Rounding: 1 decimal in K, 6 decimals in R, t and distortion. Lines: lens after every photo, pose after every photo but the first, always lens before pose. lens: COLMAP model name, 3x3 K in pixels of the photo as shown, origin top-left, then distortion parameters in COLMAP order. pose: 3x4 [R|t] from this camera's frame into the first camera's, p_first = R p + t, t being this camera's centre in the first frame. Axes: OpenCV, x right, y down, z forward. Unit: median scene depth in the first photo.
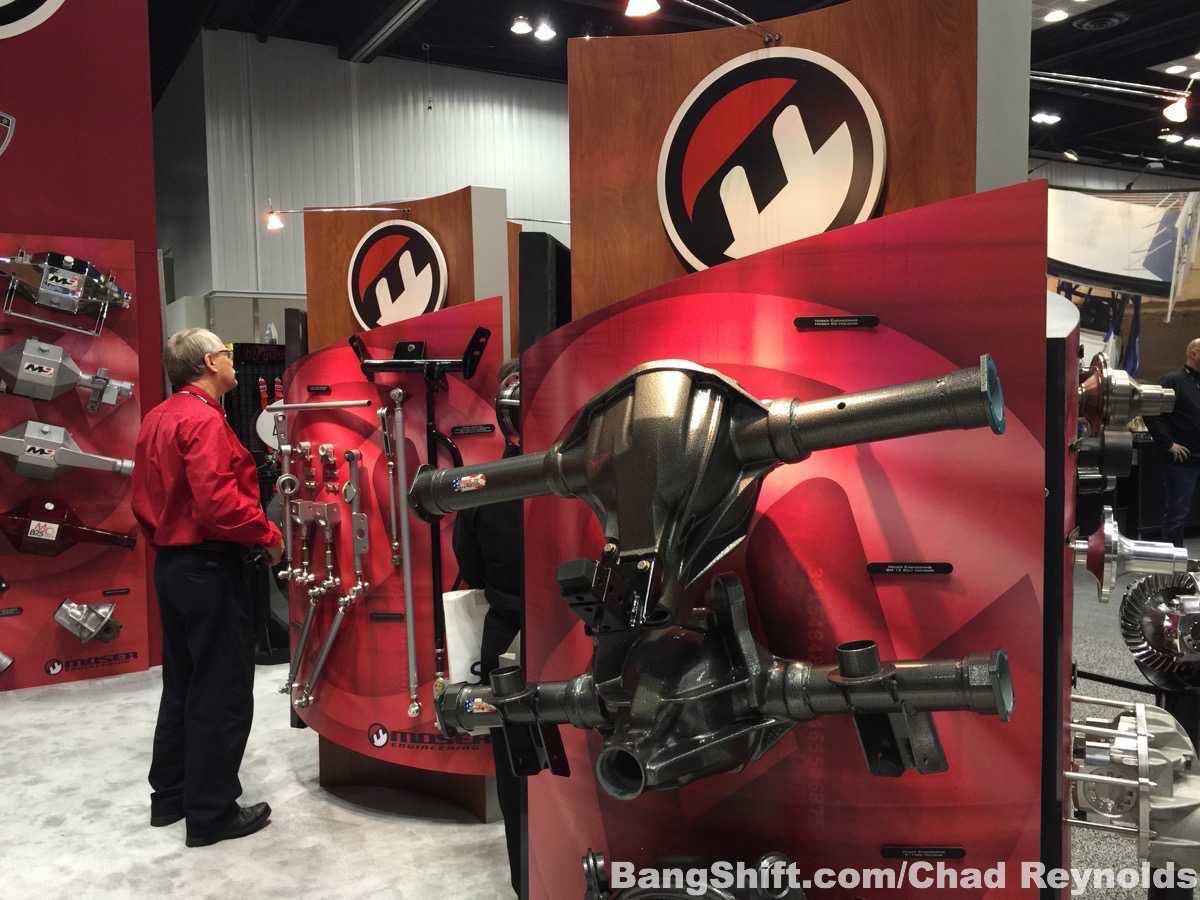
lens RADIAL K [[1029.9, 0, 600.0], [0, 1029.9, 450.0], [0, 0, 1]] dist [0.071392, -0.094868]
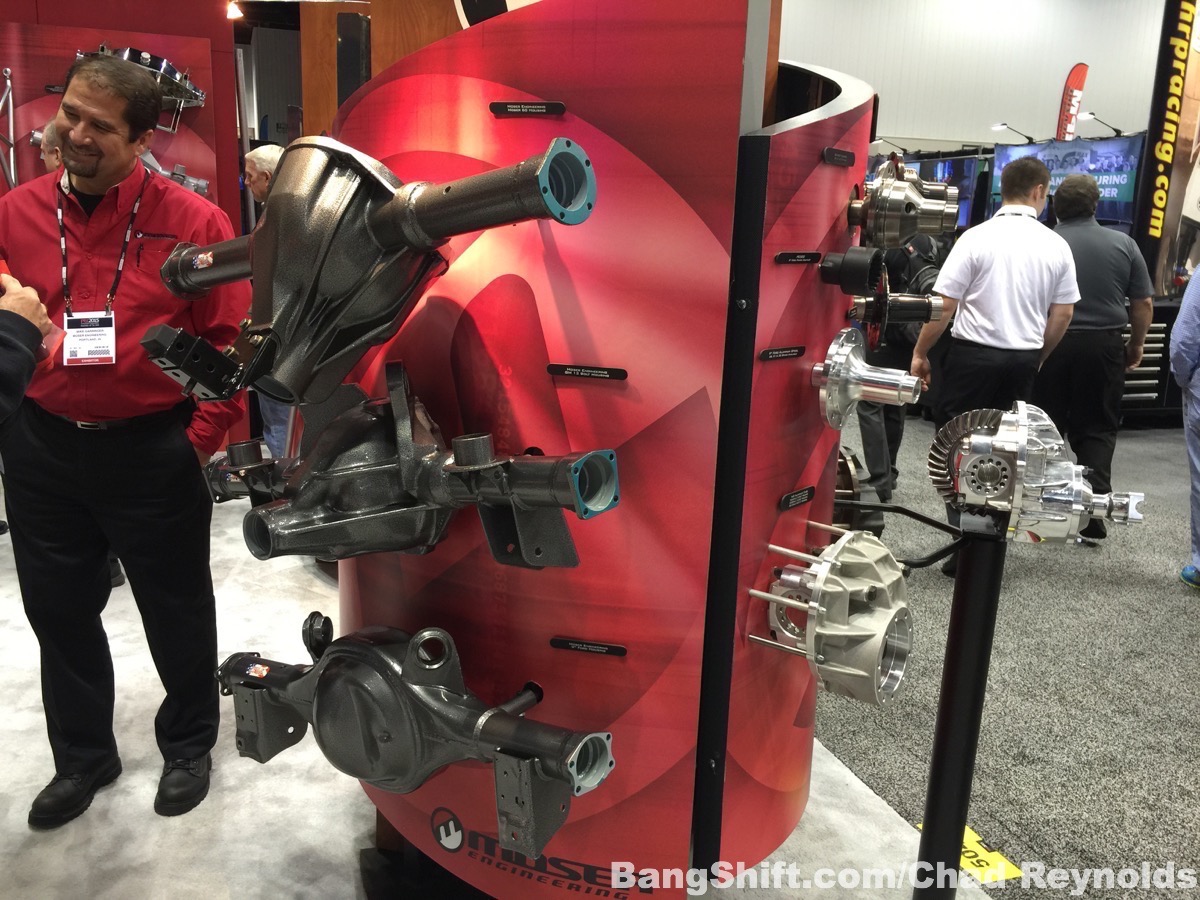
lens RADIAL K [[1029.9, 0, 600.0], [0, 1029.9, 450.0], [0, 0, 1]] dist [0.071392, -0.094868]
pose [[0.980780, 0.089183, -0.173546, 0.478982], [-0.060750, 0.984796, 0.162748, 0.026198], [0.185421, -0.149077, 0.971285, 0.035774]]
